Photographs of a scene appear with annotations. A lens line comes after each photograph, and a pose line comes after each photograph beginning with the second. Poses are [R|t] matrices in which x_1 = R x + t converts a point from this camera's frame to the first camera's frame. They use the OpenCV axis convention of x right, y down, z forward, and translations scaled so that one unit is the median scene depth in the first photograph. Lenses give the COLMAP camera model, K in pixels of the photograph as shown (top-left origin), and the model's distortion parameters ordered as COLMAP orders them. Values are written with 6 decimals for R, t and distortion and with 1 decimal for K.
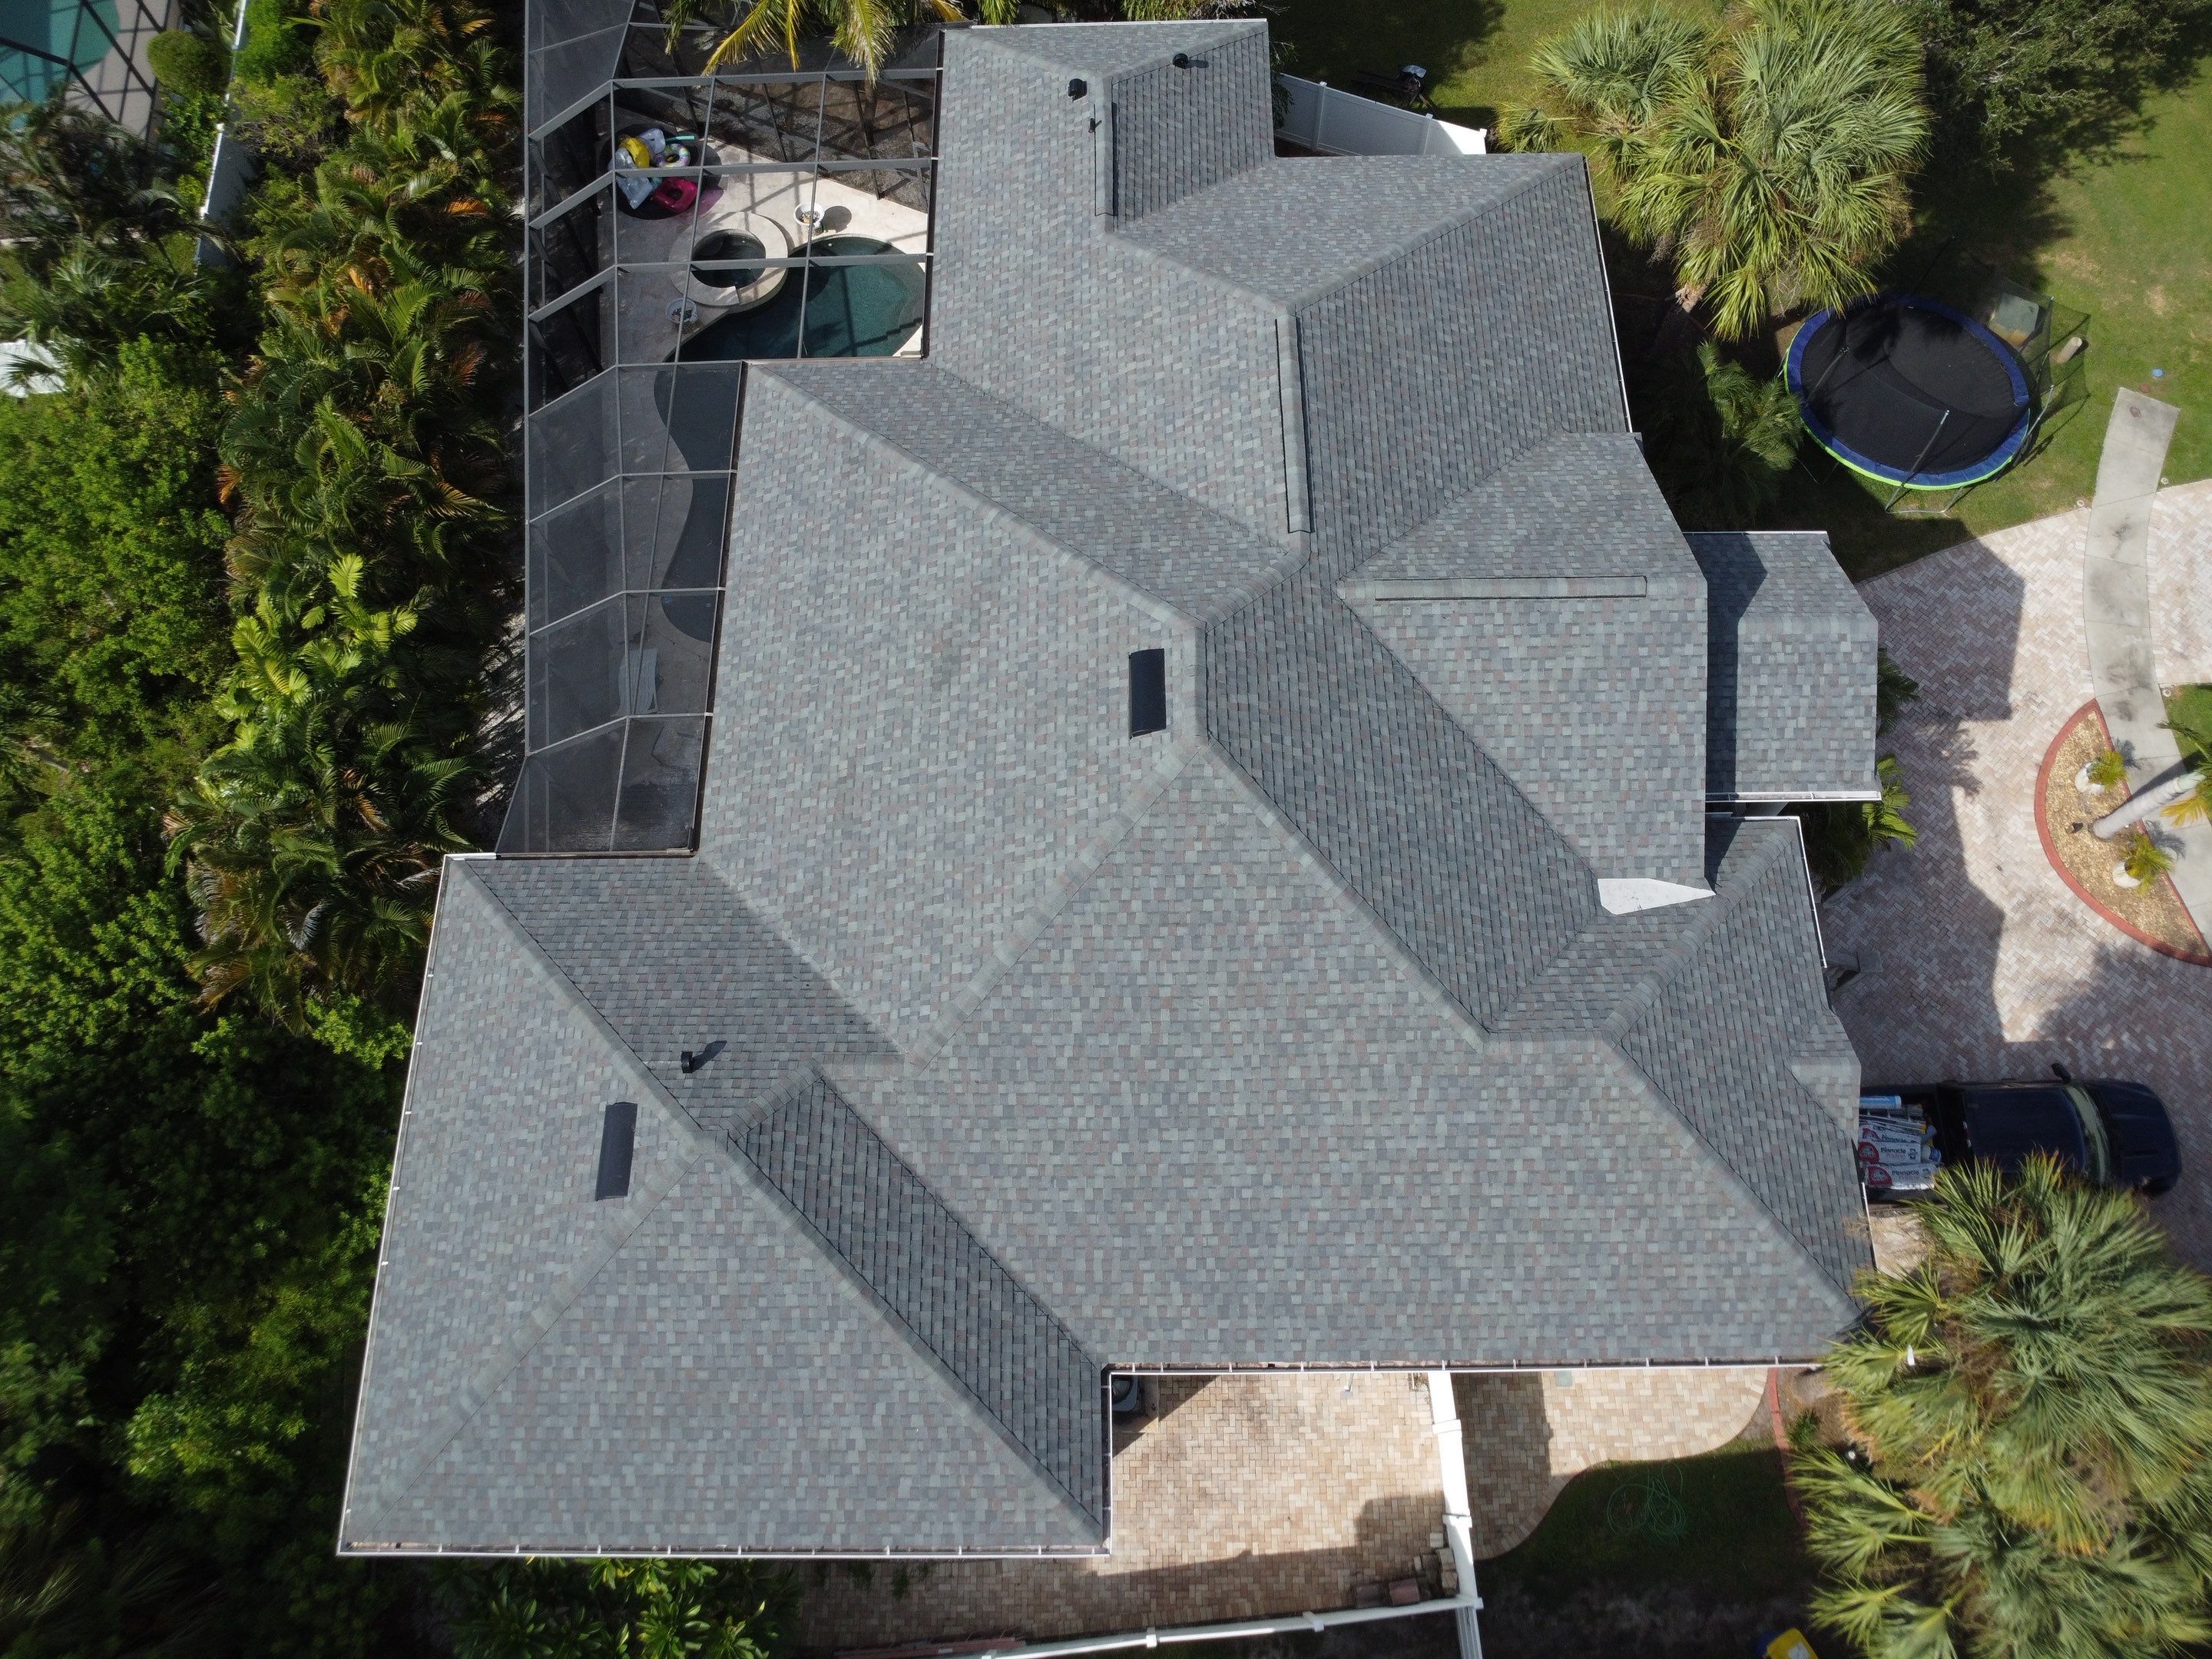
lens RADIAL K [[1602.6, 0, 1108.8], [0, 1602.6, 822.8], [0, 0, 1]] dist [-0.020657, -0.019734]
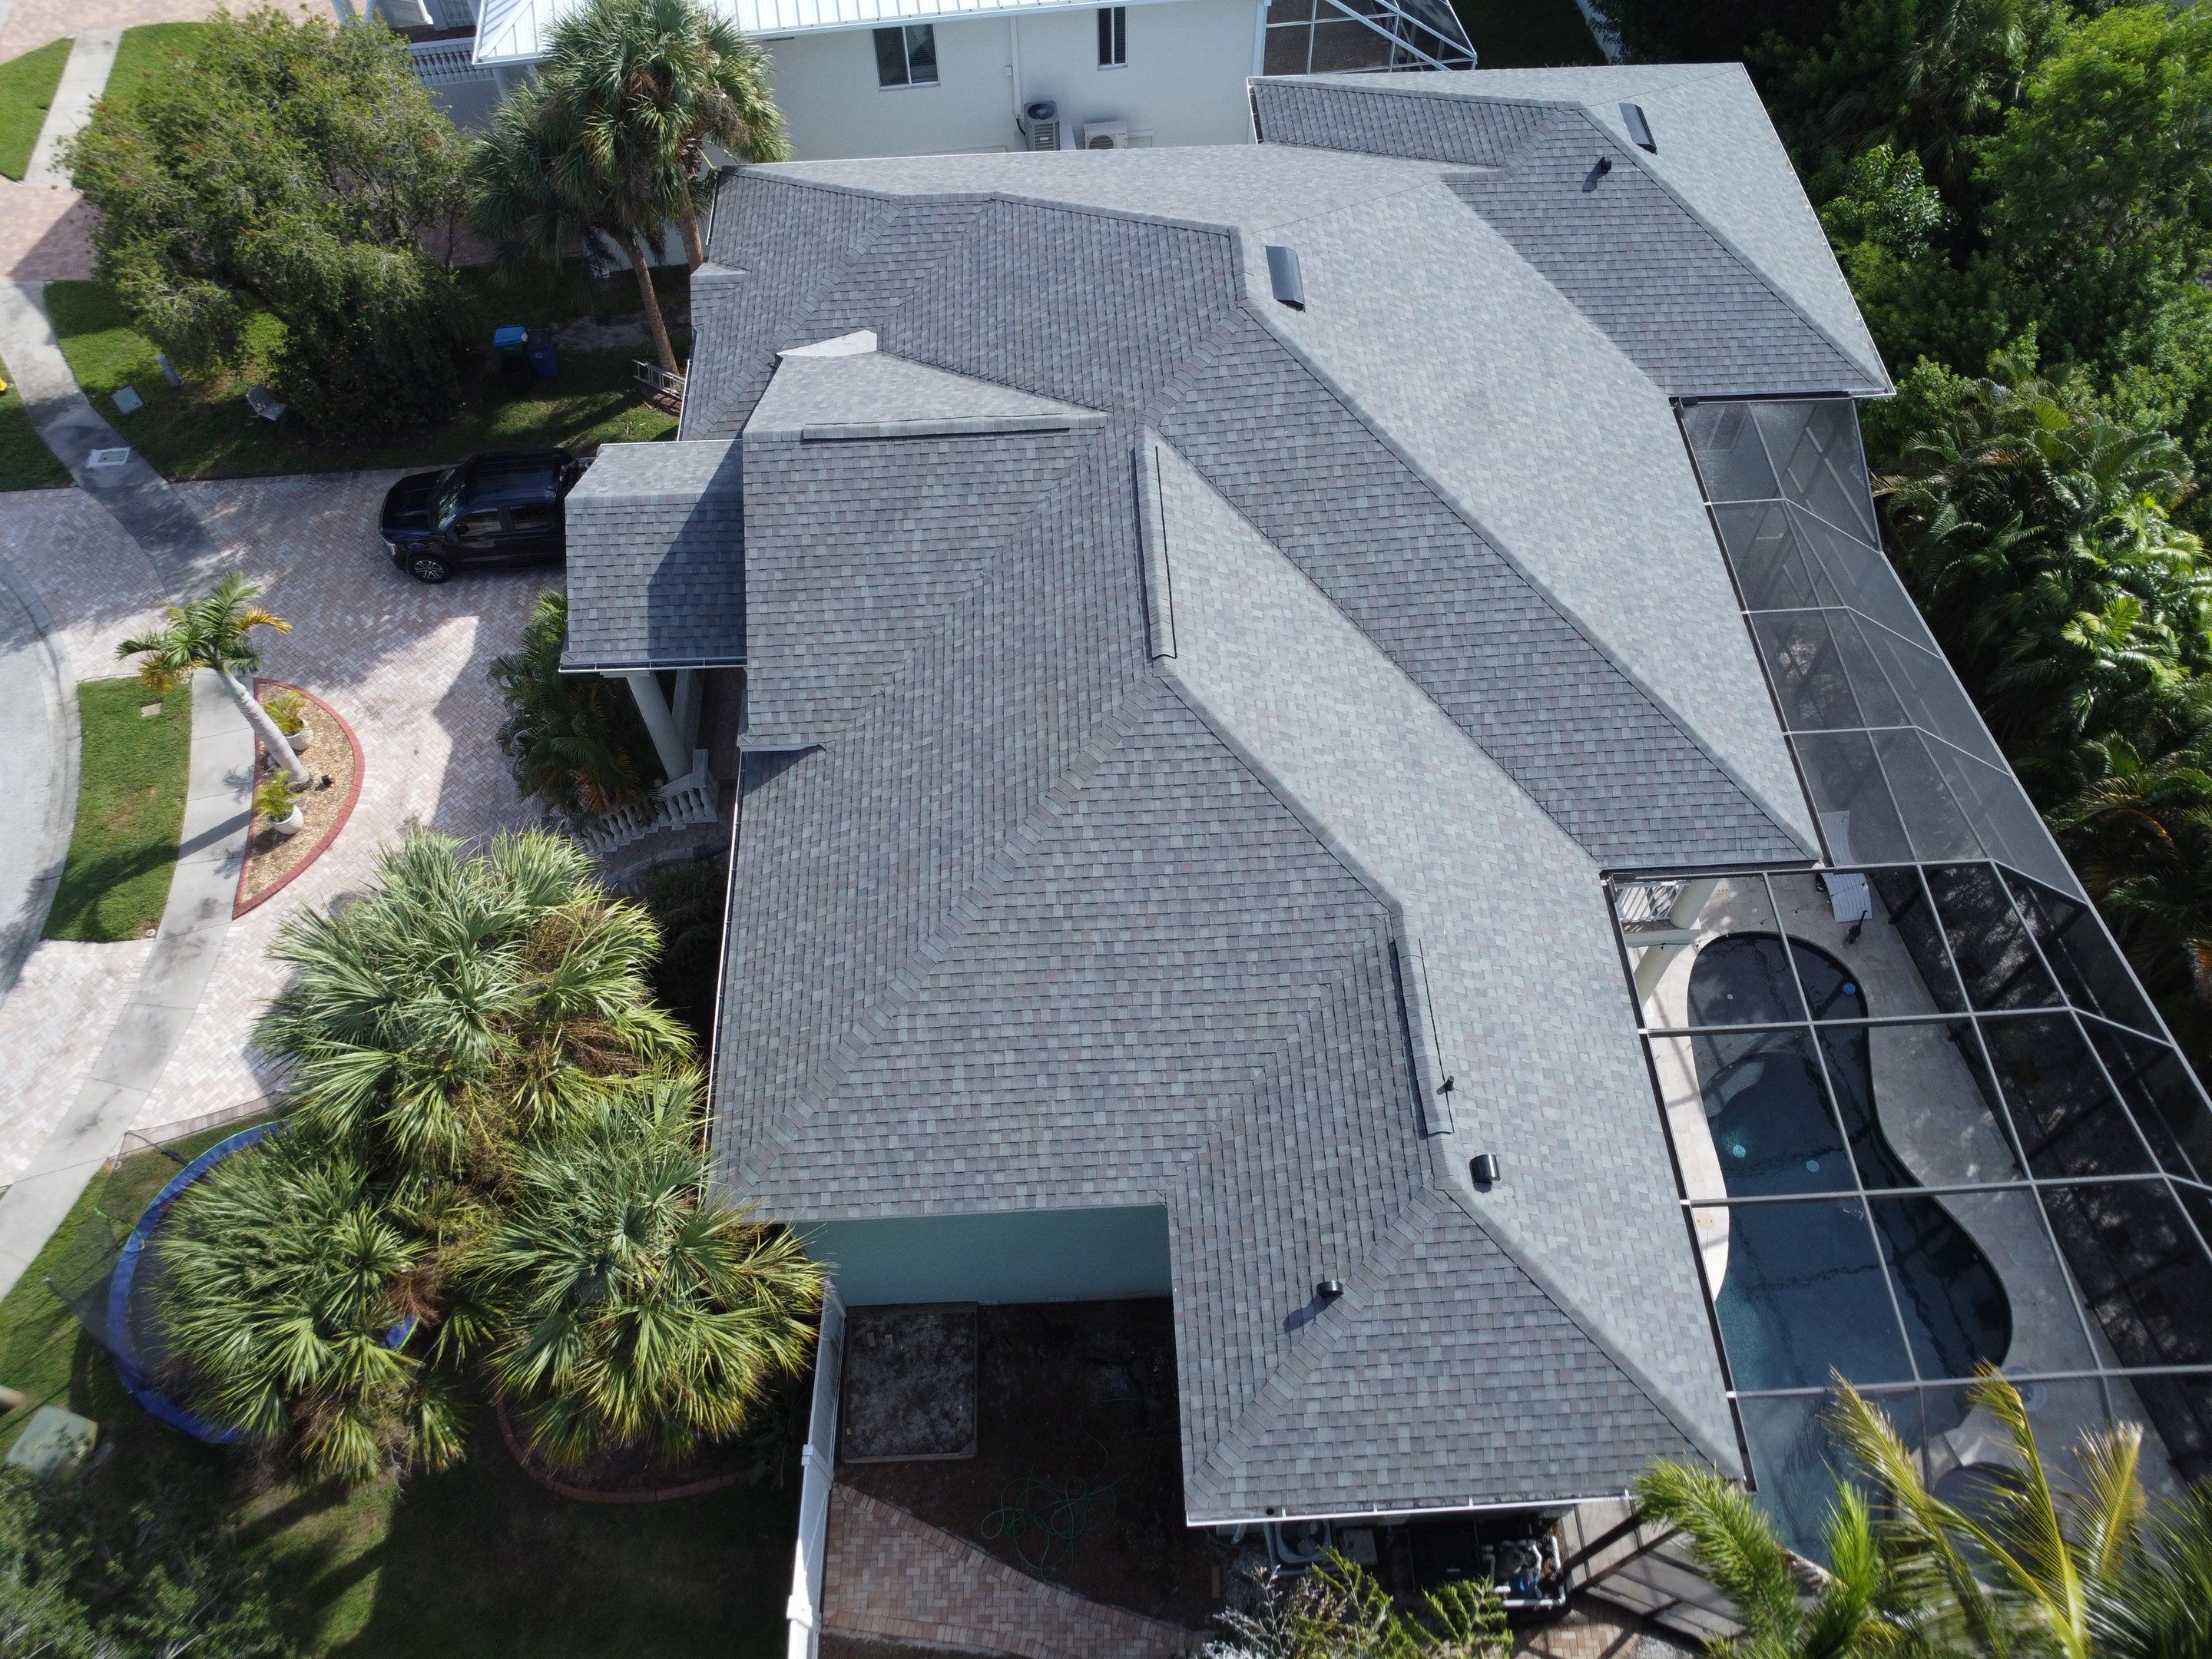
lens RADIAL K [[1602.6, 0, 1108.8], [0, 1602.6, 822.8], [0, 0, 1]] dist [-0.020657, -0.019734]
pose [[-0.998387, 0.055629, 0.011356, 0.134086], [-0.022210, -0.566743, 0.823595, -1.045726], [0.052252, 0.822014, 0.567064, 0.592172]]
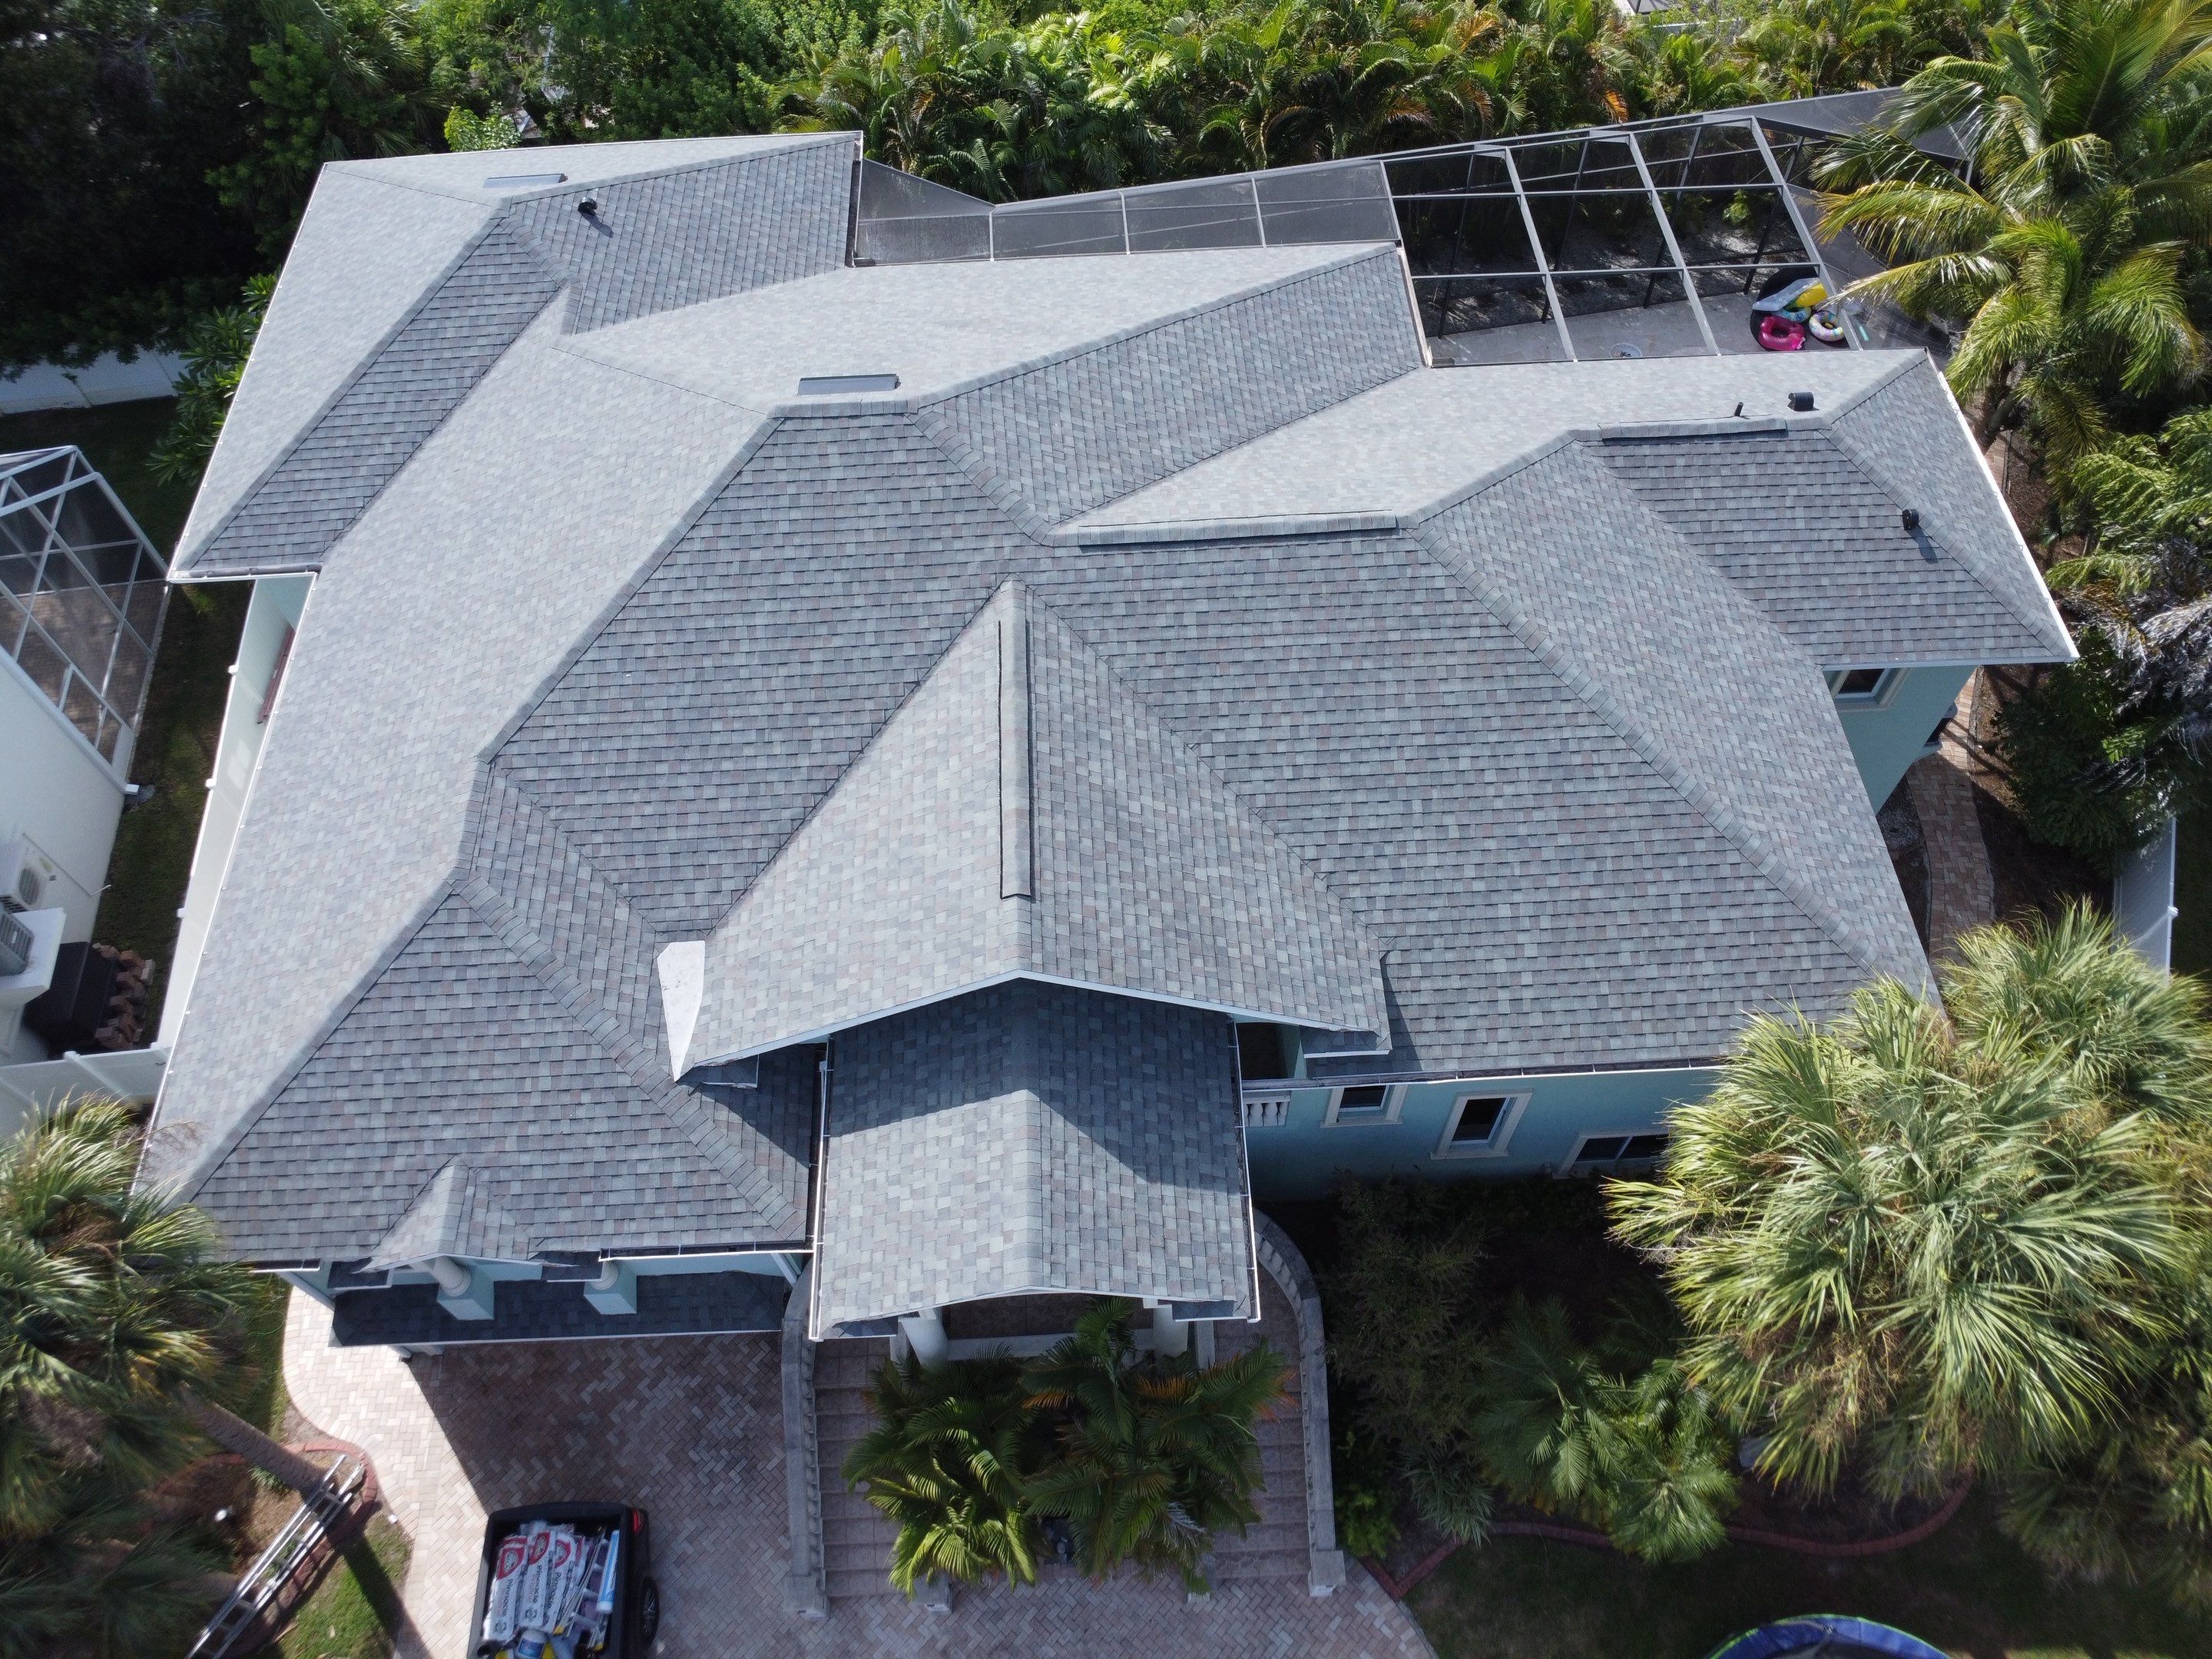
lens RADIAL K [[1602.6, 0, 1108.8], [0, 1602.6, 822.8], [0, 0, 1]] dist [-0.020657, -0.019734]
pose [[0.039635, 0.850217, -0.524939, 0.646951], [-0.914051, 0.243079, 0.324688, -0.405307], [0.403657, 0.466952, 0.786776, 0.386118]]
